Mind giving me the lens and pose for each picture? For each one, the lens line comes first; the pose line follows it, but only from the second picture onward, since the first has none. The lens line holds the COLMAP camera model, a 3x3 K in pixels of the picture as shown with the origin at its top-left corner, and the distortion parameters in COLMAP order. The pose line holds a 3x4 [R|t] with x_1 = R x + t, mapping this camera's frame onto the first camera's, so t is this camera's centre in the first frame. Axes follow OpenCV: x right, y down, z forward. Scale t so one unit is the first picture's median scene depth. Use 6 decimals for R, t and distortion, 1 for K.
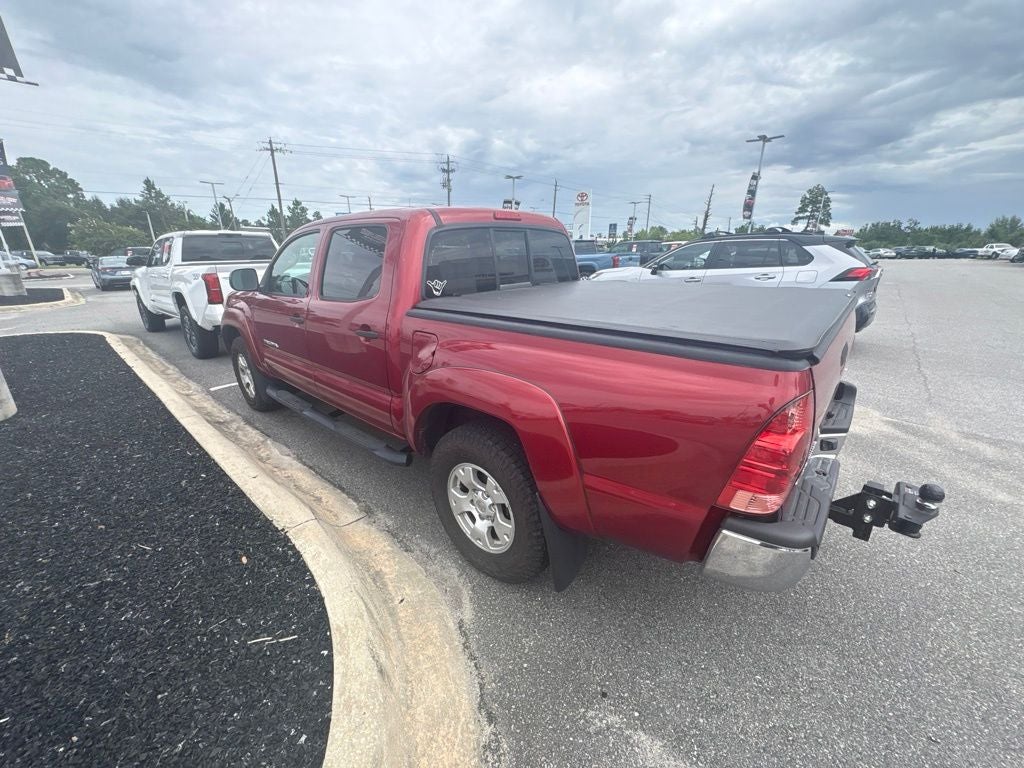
lens RADIAL K [[404.8, 0, 509.5], [0, 404.8, 389.3], [0, 0, 1]] dist [0.000462, -0.000424]
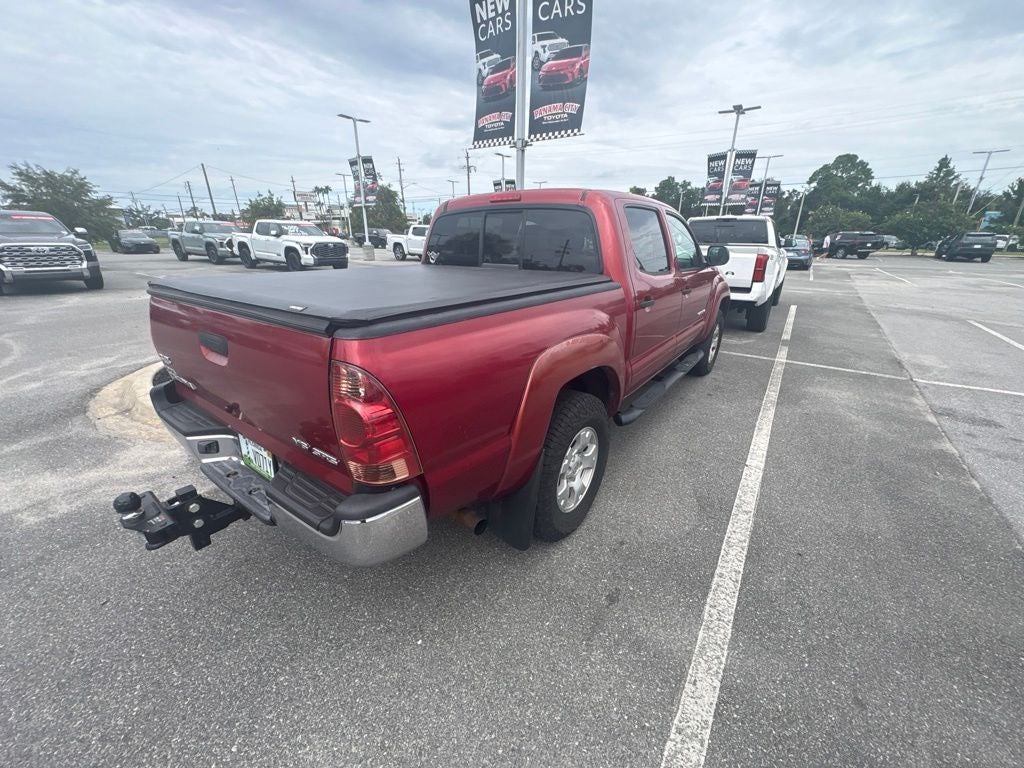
lens RADIAL K [[404.8, 0, 512.1], [0, 404.8, 389.0], [0, 0, 1]] dist [0.000462, -0.000424]
pose [[0.101065, 0.363289, -0.926179, 0.792223], [-0.333856, 0.889347, 0.312412, -0.225116], [0.937191, 0.277636, 0.211168, 0.652652]]
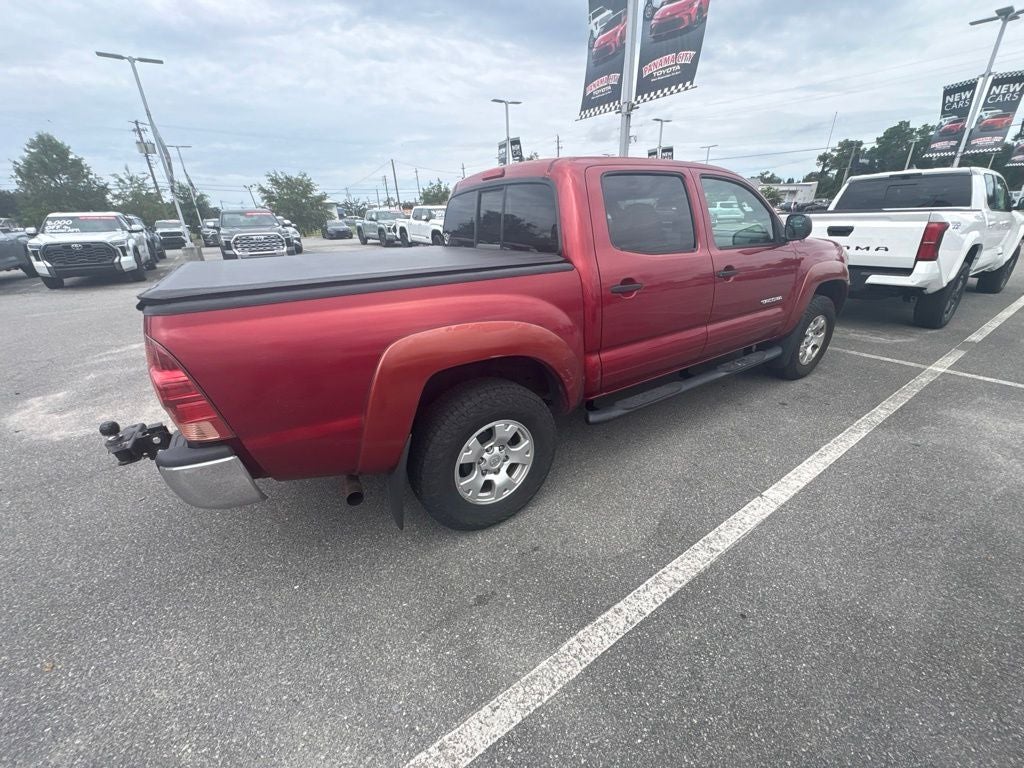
lens RADIAL K [[404.8, 0, 511.5], [0, 404.8, 389.0], [0, 0, 1]] dist [0.000462, -0.000424]
pose [[-0.255918, 0.398718, -0.880642, 0.747984], [-0.281398, 0.840803, 0.462456, -0.319592], [0.924835, 0.366162, -0.102978, 0.935529]]
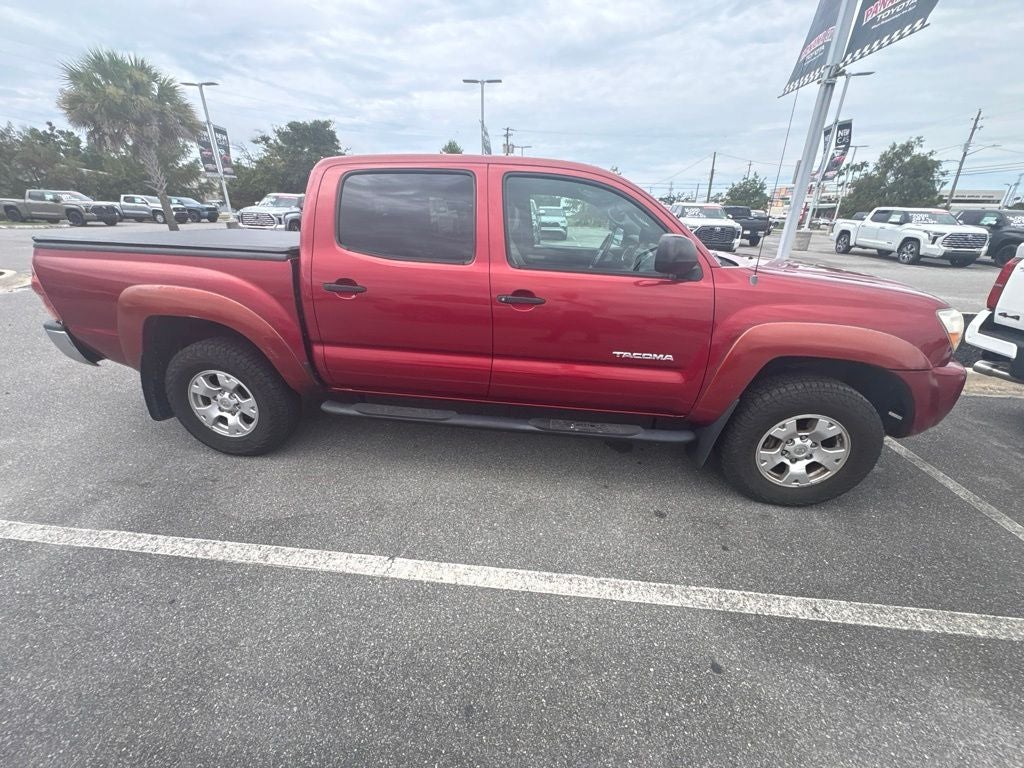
lens RADIAL K [[404.8, 0, 509.8], [0, 404.8, 387.3], [0, 0, 1]] dist [0.000462, -0.000424]
pose [[-0.821234, 0.220312, -0.526343, 0.262523], [-0.199156, 0.753764, 0.626240, -0.526696], [0.534707, 0.619114, -0.575141, 1.537846]]
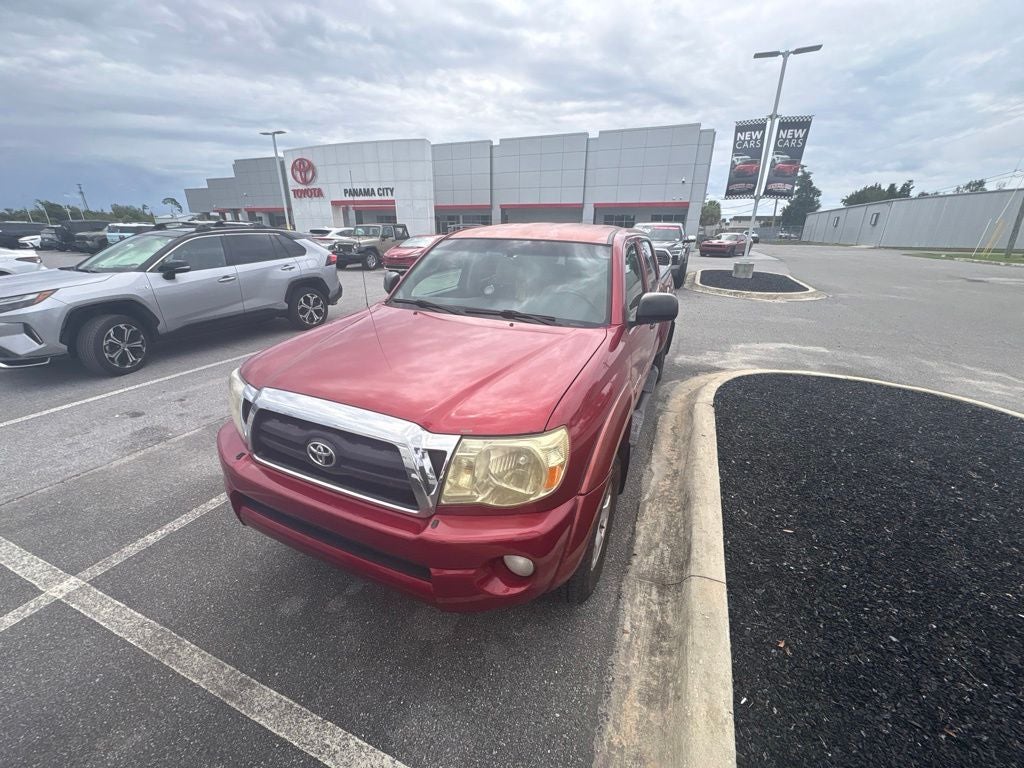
lens RADIAL K [[404.8, 0, 513.2], [0, 404.8, 387.4], [0, 0, 1]] dist [0.000462, -0.000424]
pose [[-0.310514, -0.341862, 0.886968, -1.132175], [0.304300, 0.848239, 0.433466, -0.485637], [-0.900546, 0.404501, -0.159361, 1.248828]]
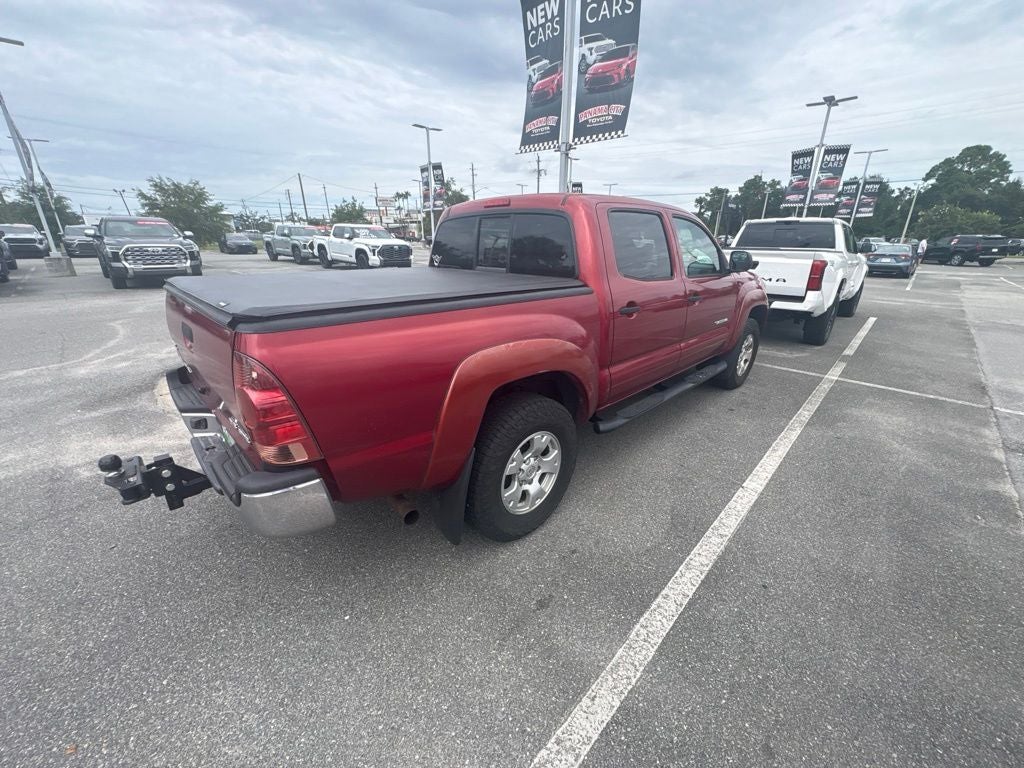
lens RADIAL K [[404.8, 0, 510.6], [0, 404.8, 389.0], [0, 0, 1]] dist [0.000462, -0.000424]
pose [[-0.063200, 0.358509, -0.931385, 0.807322], [-0.334613, 0.871619, 0.358209, -0.275920], [0.940234, 0.334293, 0.064875, 0.788133]]
